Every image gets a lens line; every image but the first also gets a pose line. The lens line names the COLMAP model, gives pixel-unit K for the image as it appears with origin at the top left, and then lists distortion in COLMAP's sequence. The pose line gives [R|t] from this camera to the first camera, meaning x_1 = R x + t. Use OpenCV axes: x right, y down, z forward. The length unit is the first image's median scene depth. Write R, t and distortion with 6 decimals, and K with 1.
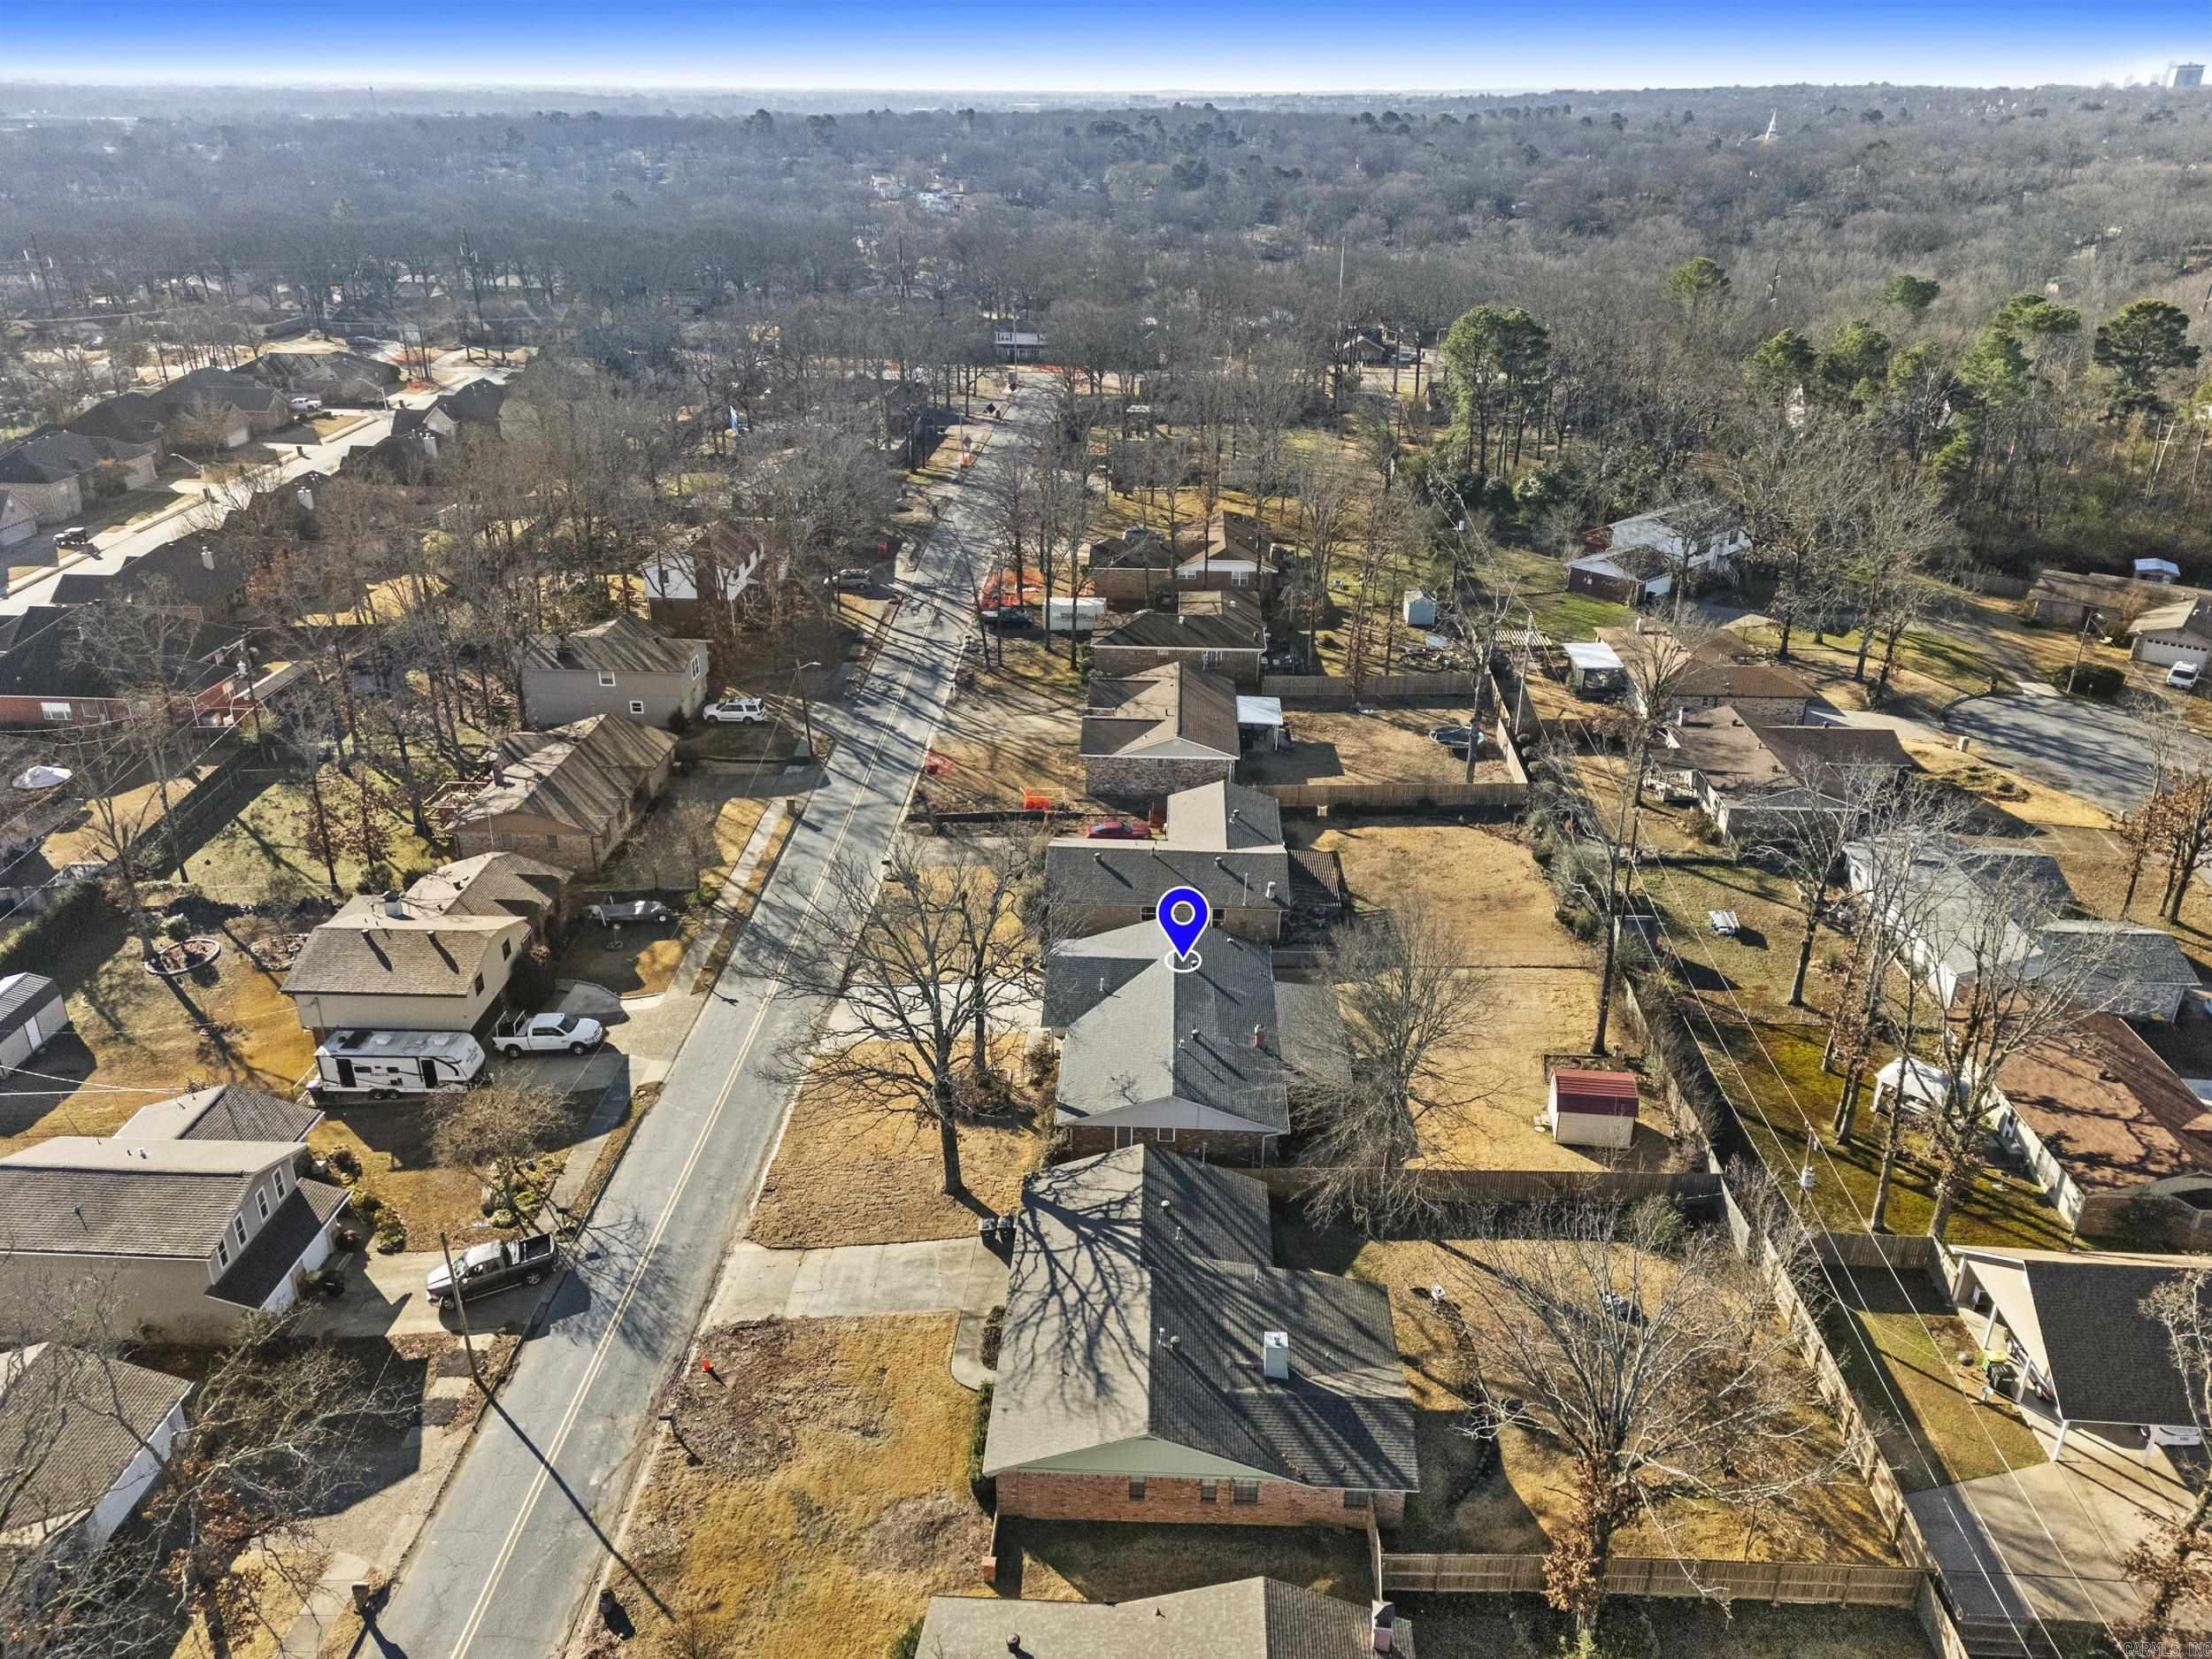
lens RADIAL K [[1606.6, 0, 1105.5], [0, 1606.6, 827.9], [0, 0, 1]] dist [0.052543, -0.008750]
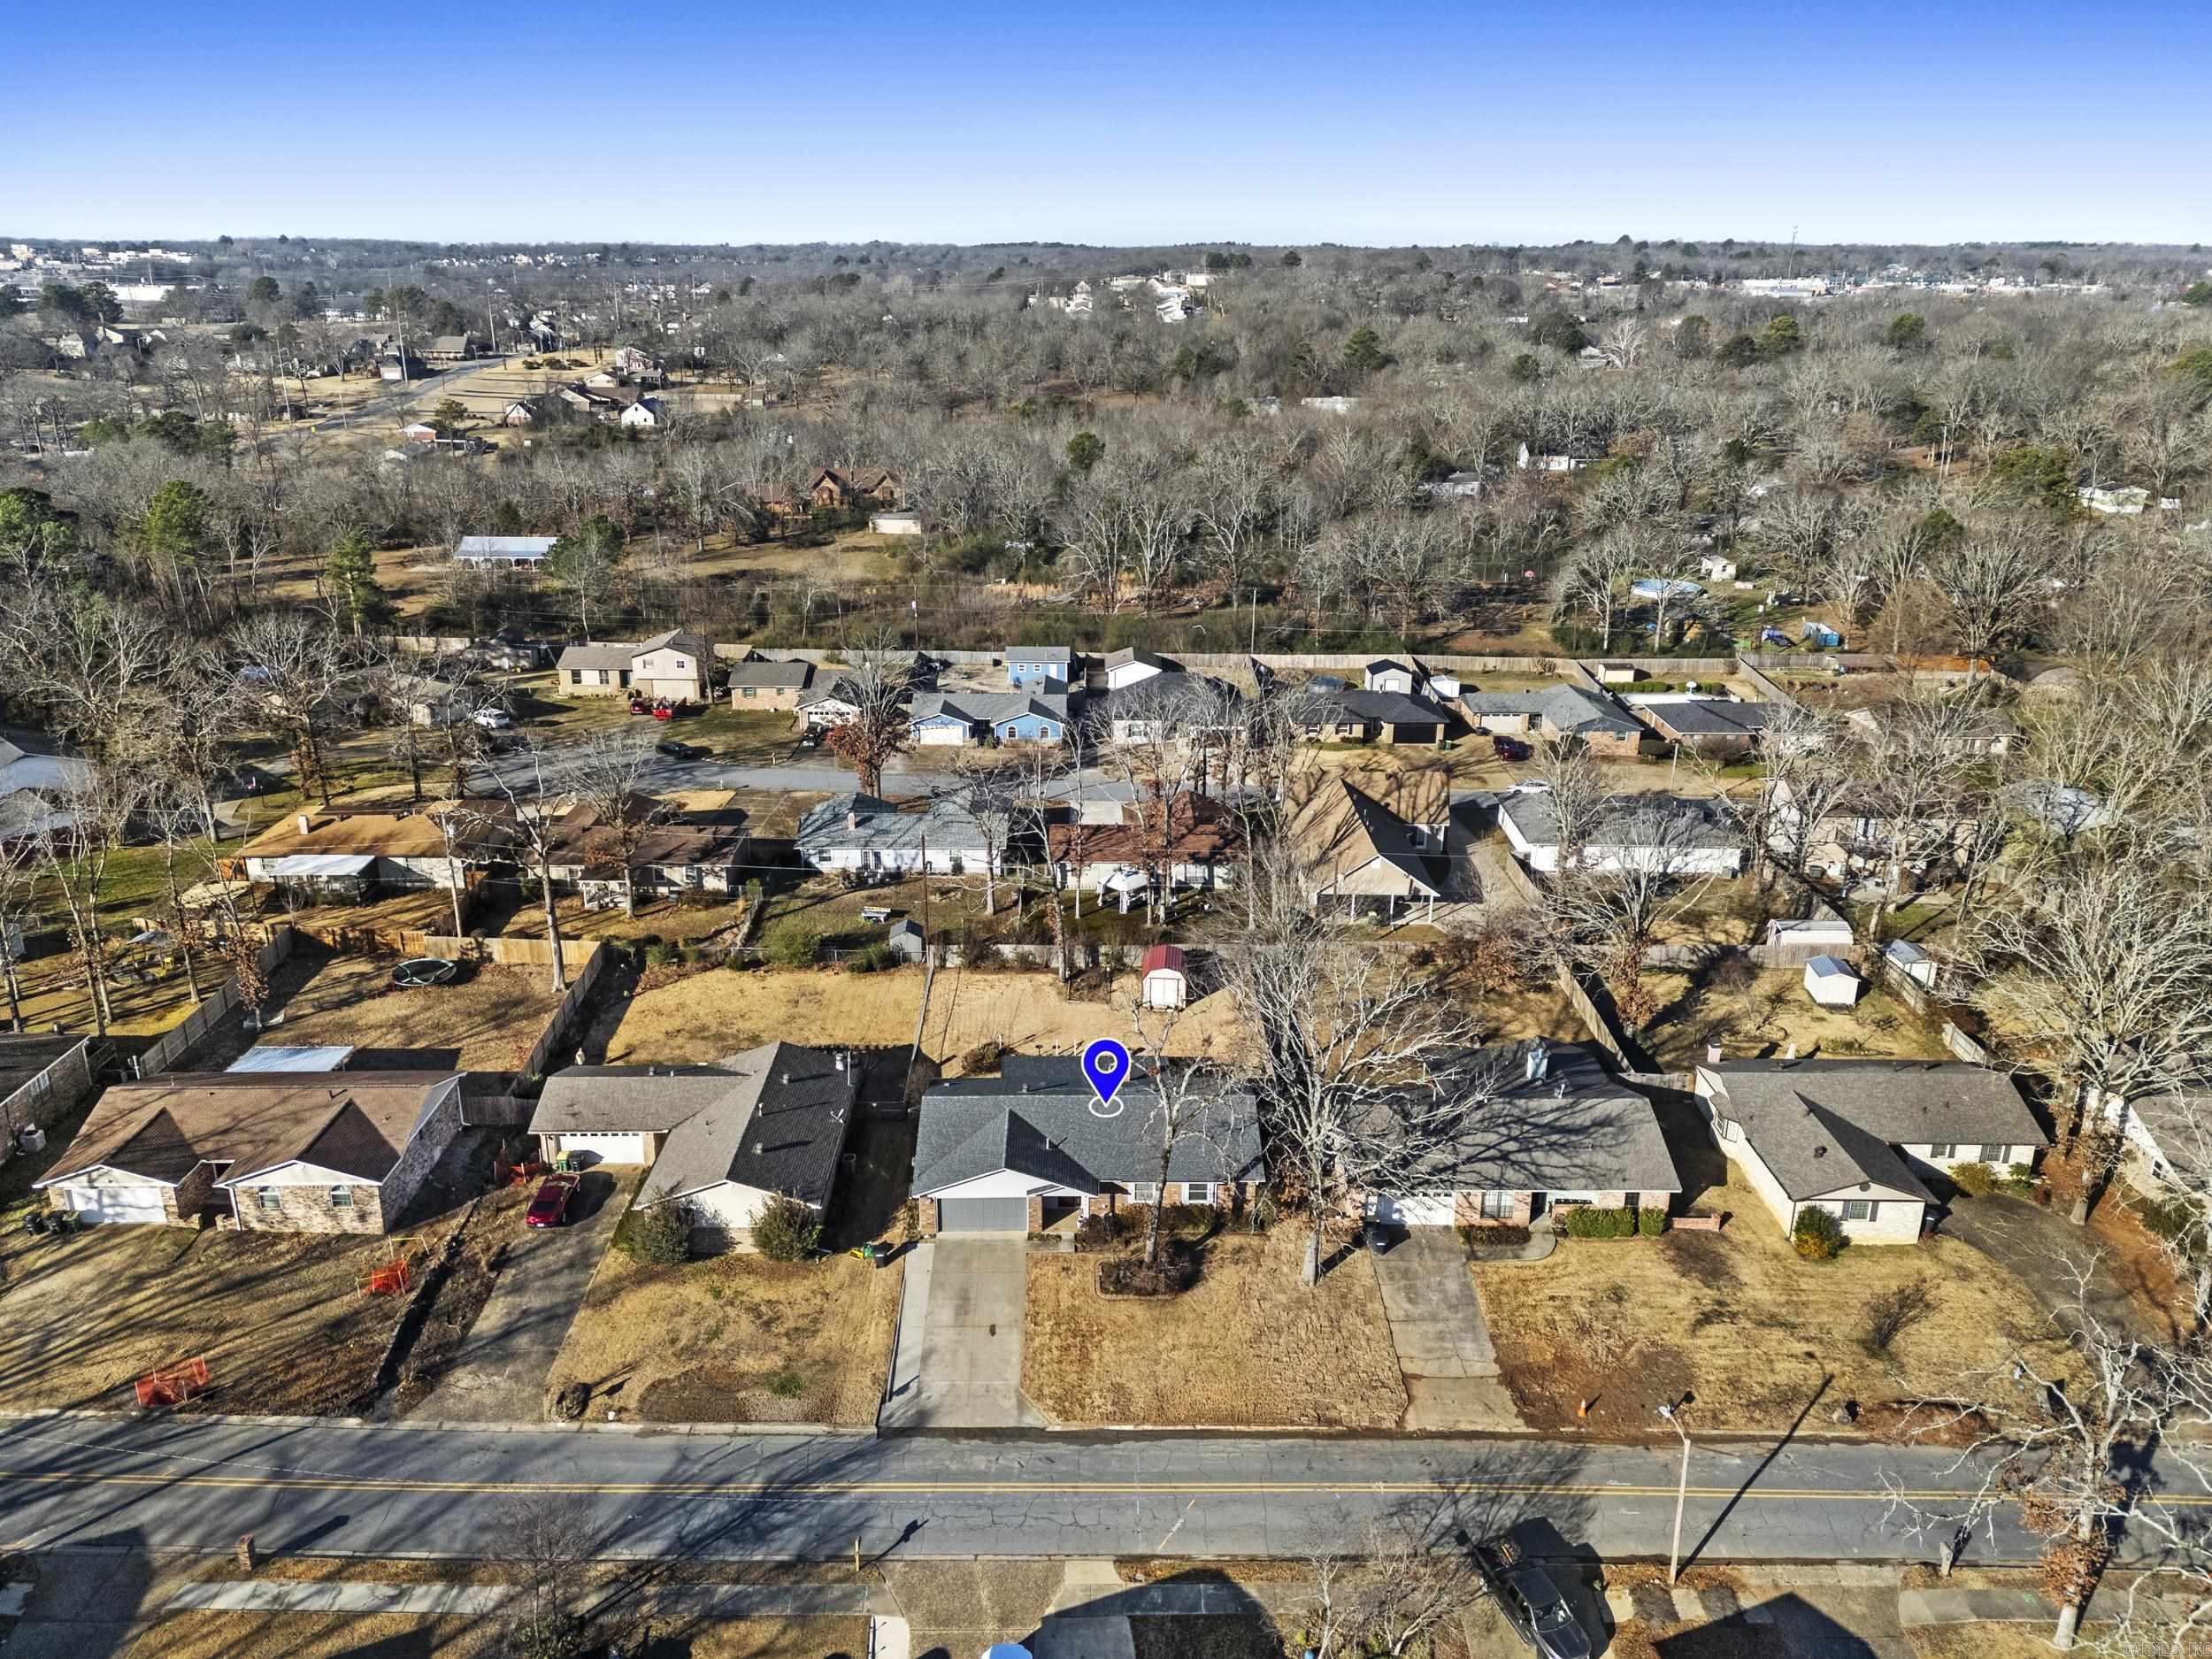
lens RADIAL K [[1606.6, 0, 1100.5], [0, 1606.6, 841.0], [0, 0, 1]] dist [0.052543, -0.008750]
pose [[-0.062542, -0.341585, 0.937768, -0.683553], [0.405873, 0.849697, 0.336574, -0.299250], [-0.911787, 0.401665, 0.085498, 0.642622]]
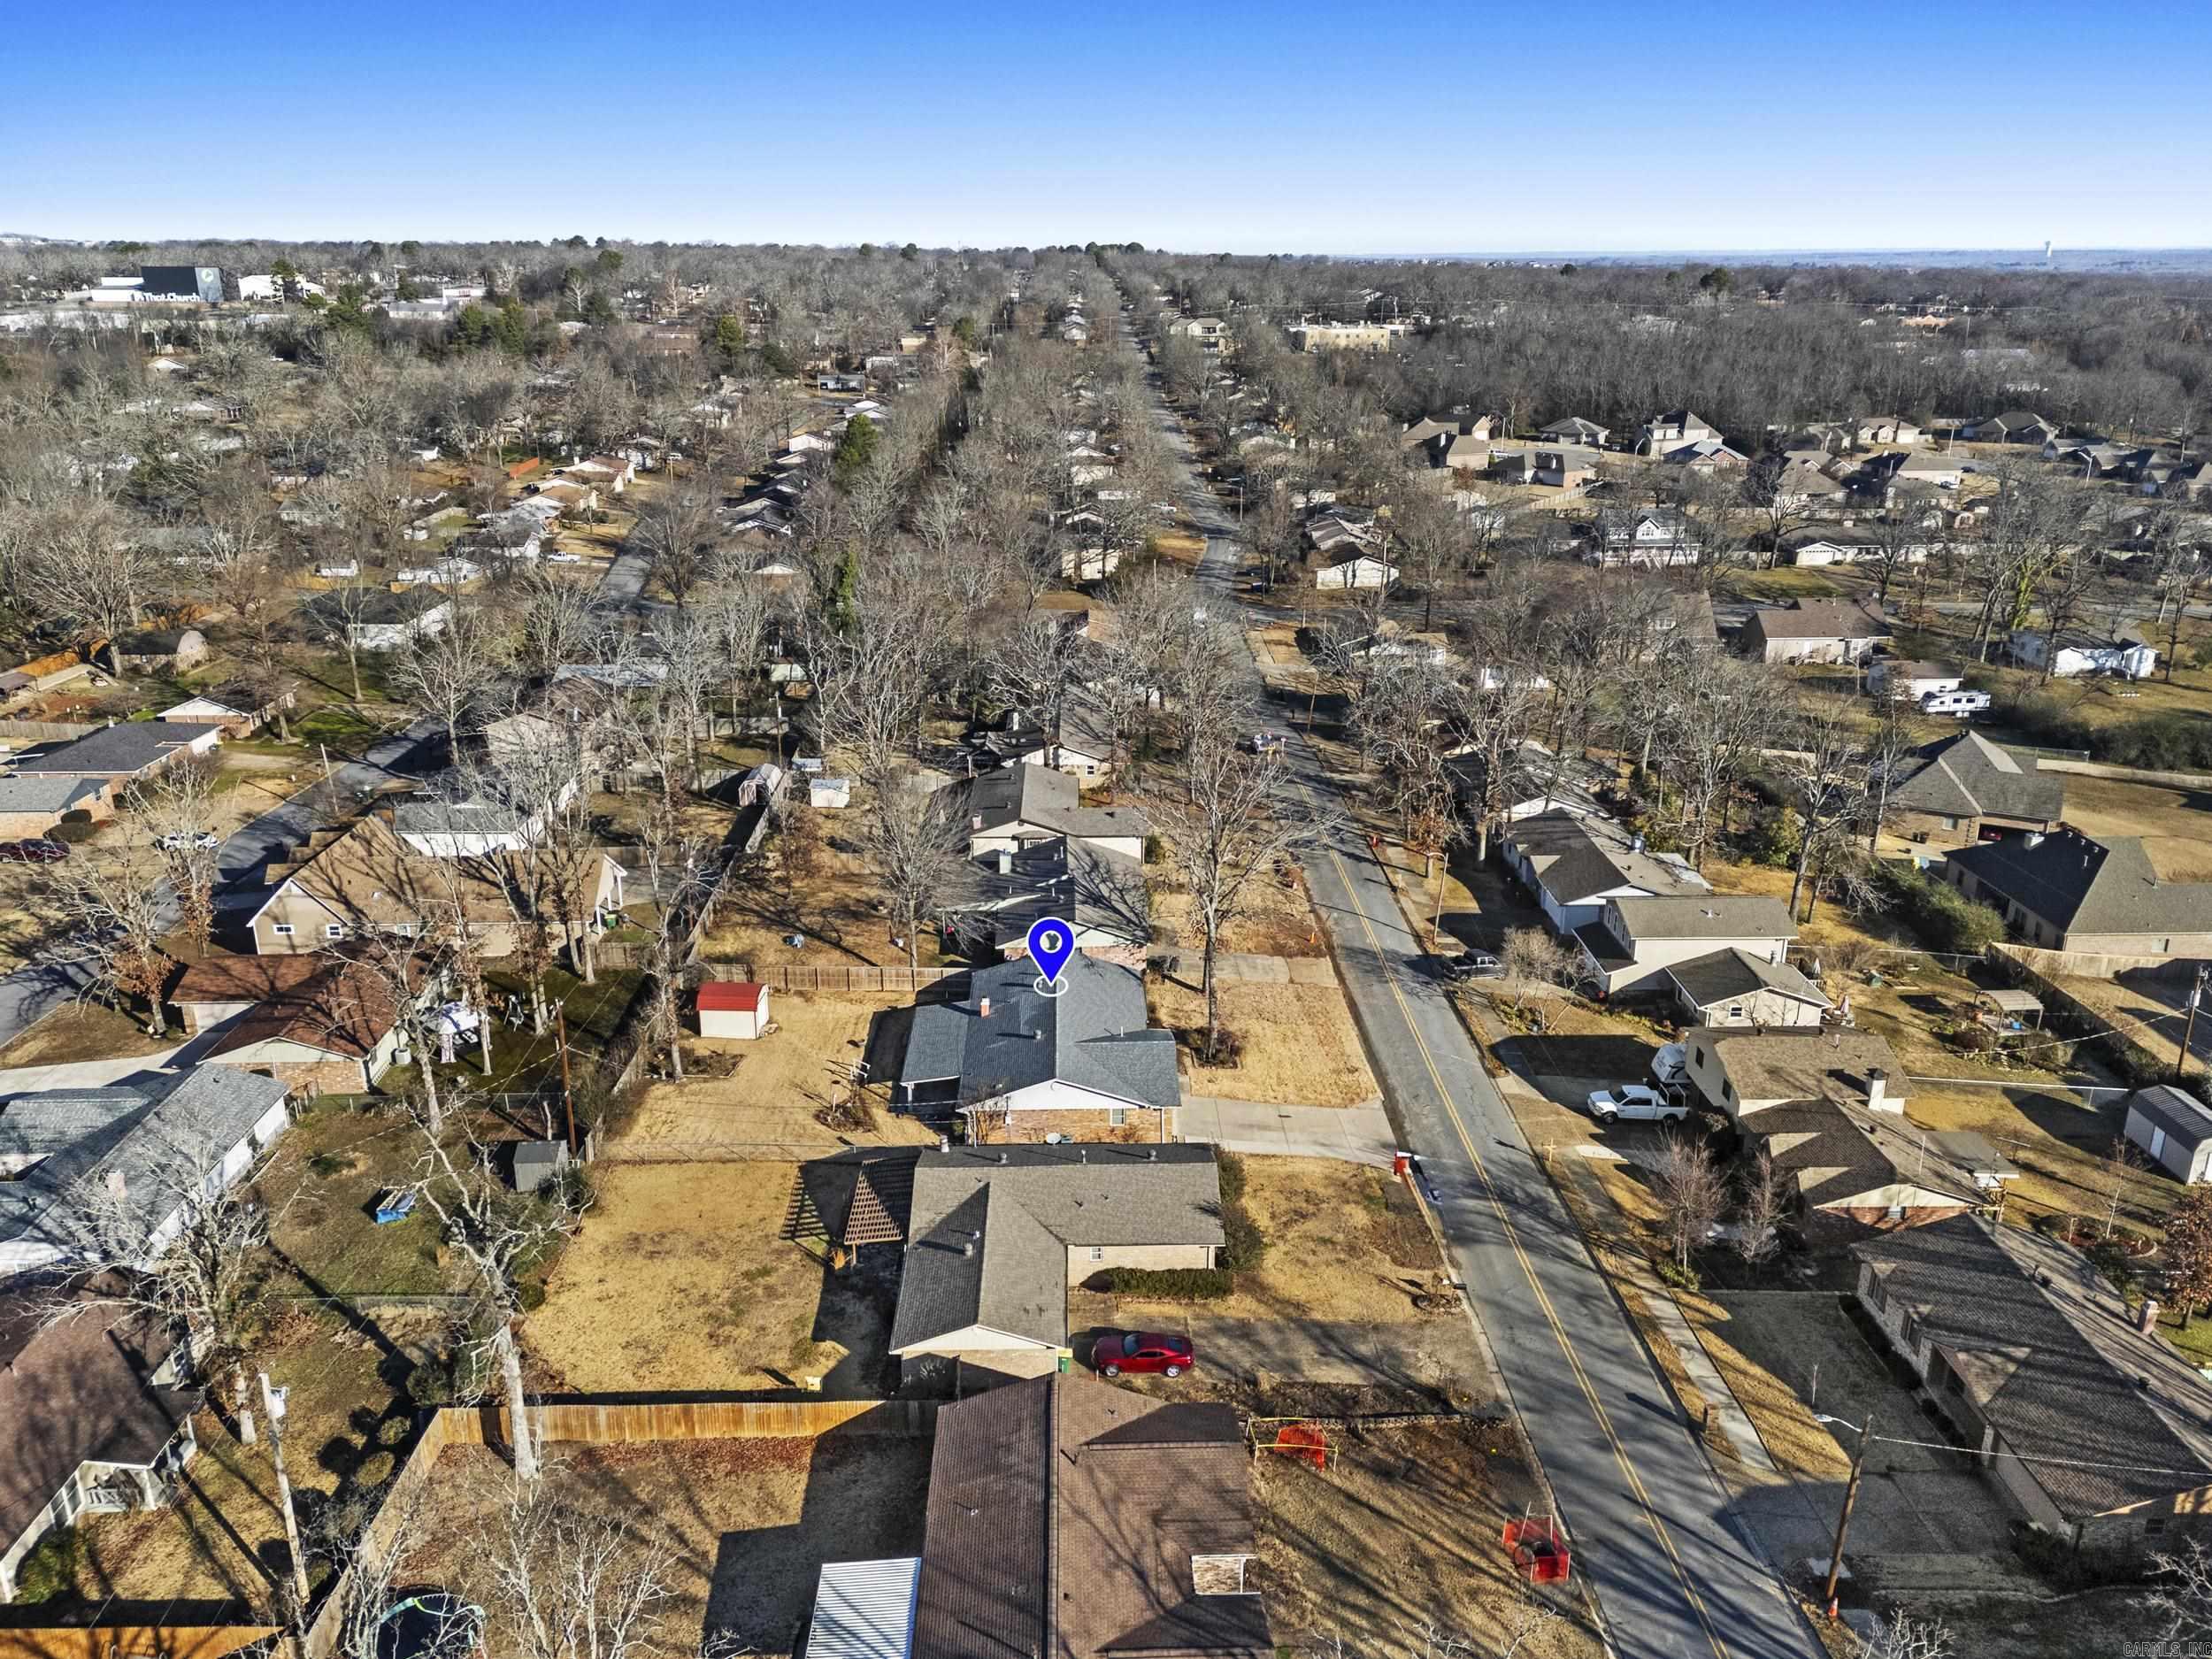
lens RADIAL K [[1606.6, 0, 1098.7], [0, 1606.6, 817.7], [0, 0, 1]] dist [0.052543, -0.008750]
pose [[-0.997497, 0.023064, -0.066846, 0.066484], [-0.028668, 0.732245, 0.680438, -0.610857], [0.064641, 0.680651, -0.729750, 1.355025]]
